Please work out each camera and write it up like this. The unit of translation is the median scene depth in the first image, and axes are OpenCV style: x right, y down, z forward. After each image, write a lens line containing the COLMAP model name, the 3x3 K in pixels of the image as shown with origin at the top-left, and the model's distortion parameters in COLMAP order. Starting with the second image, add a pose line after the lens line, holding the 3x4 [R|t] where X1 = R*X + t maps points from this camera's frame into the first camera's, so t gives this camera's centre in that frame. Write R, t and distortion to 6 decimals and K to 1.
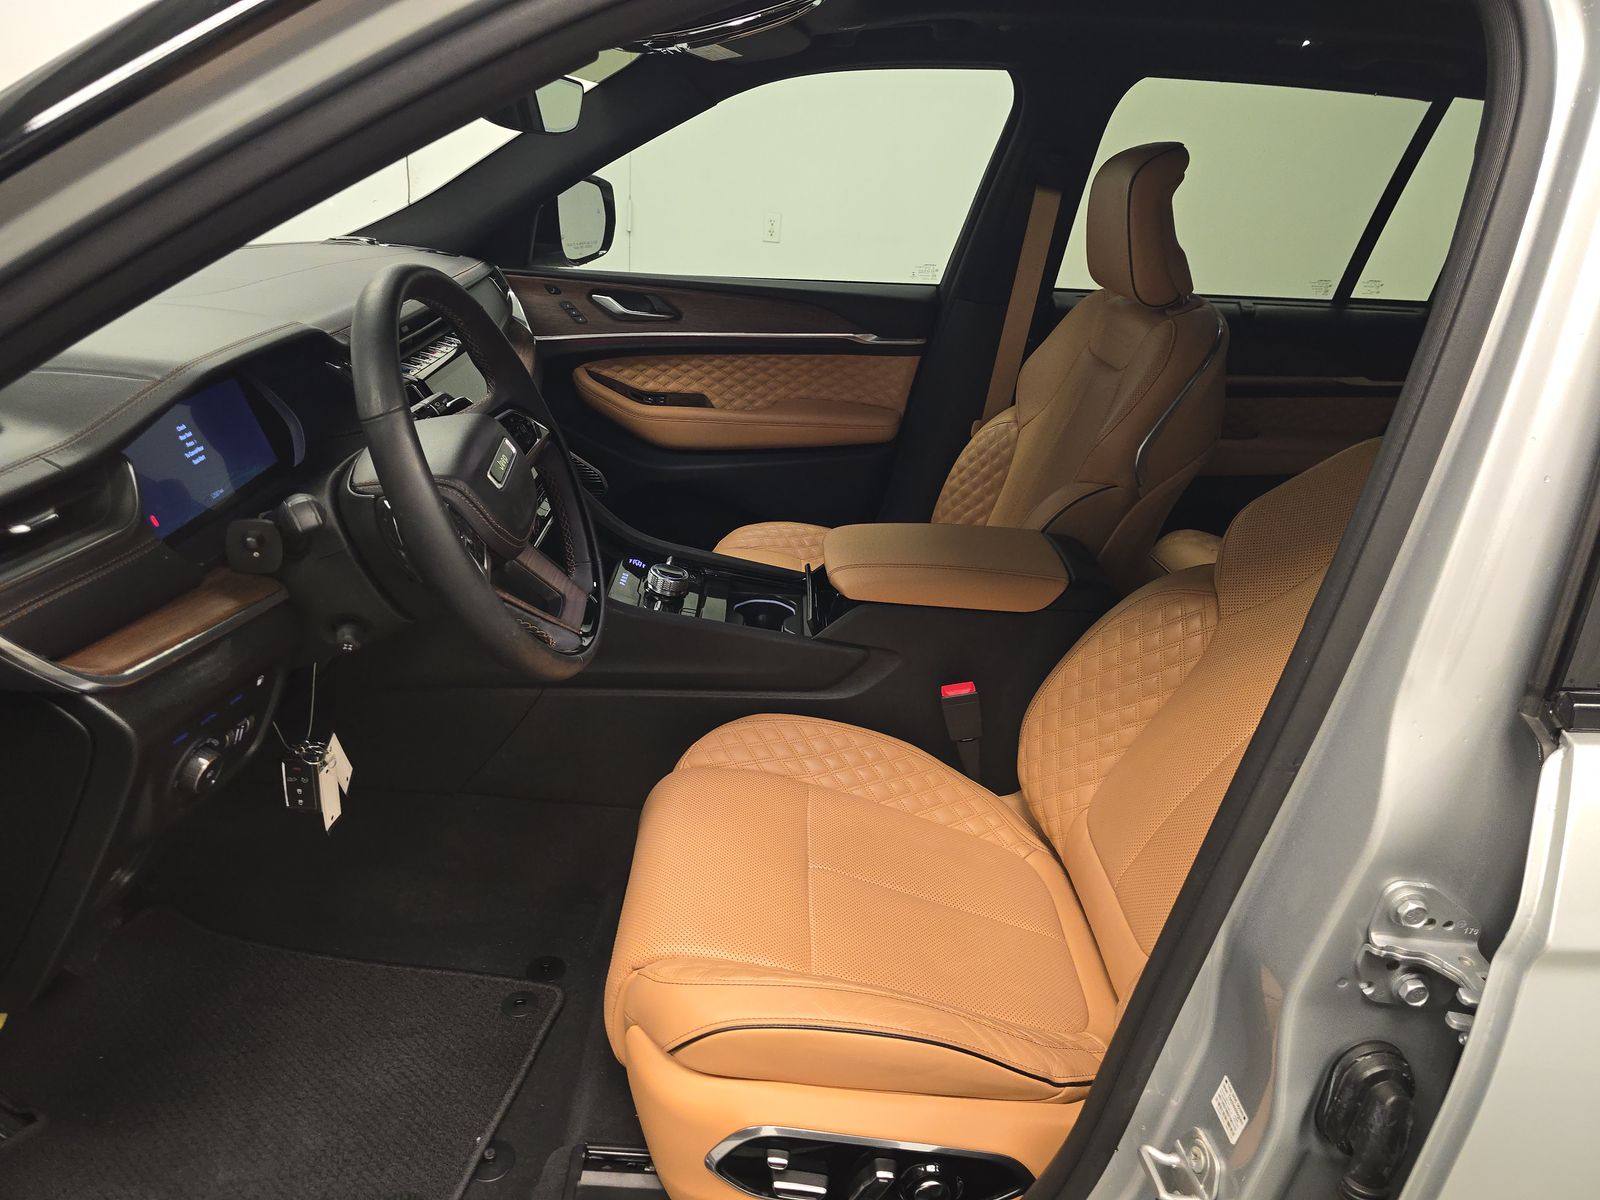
lens RADIAL K [[1085.8, 0, 805.6], [0, 1085.8, 604.7], [0, 0, 1]] dist [0.048880, -0.070592]
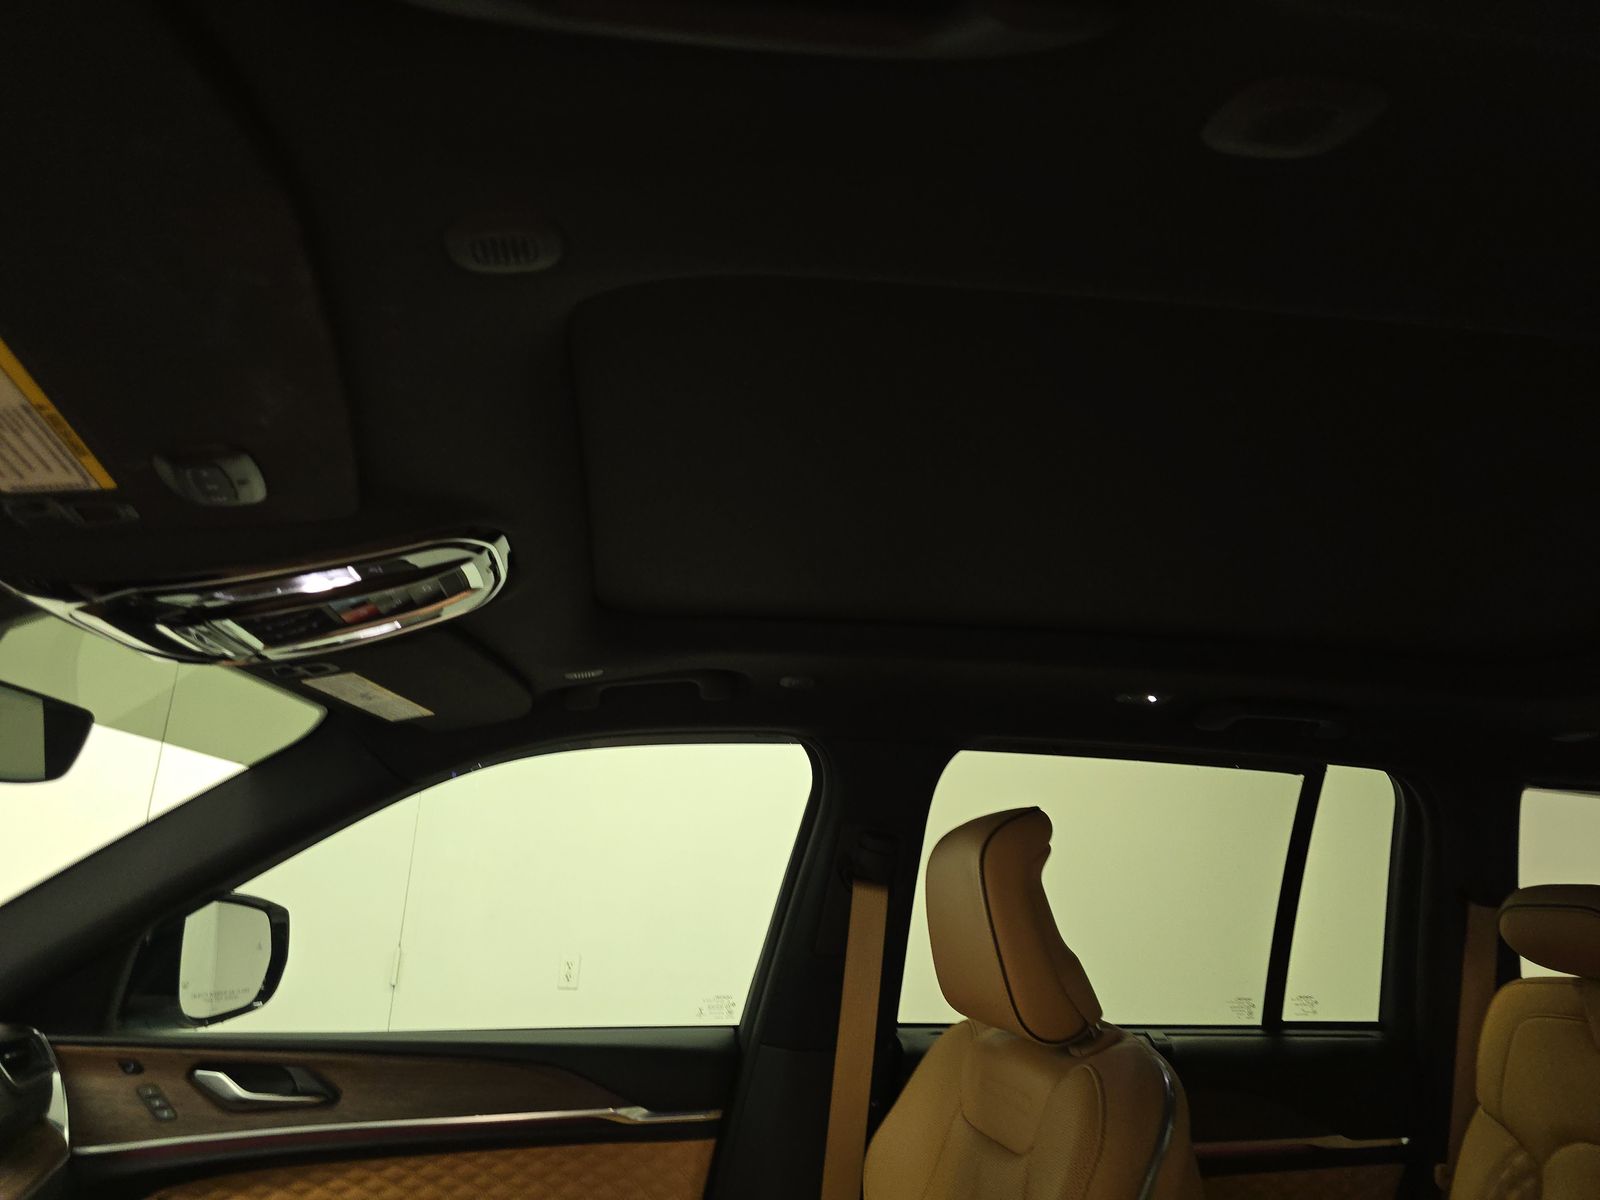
lens RADIAL K [[1035.1, 0, 789.1], [0, 1035.1, 601.2], [0, 0, 1]] dist [0.037989, -0.027229]
pose [[0.991166, 0.005421, 0.132516, 0.065635], [0.079088, 0.777915, -0.623373, -0.085307], [-0.106466, 0.628346, 0.770614, 0.307249]]
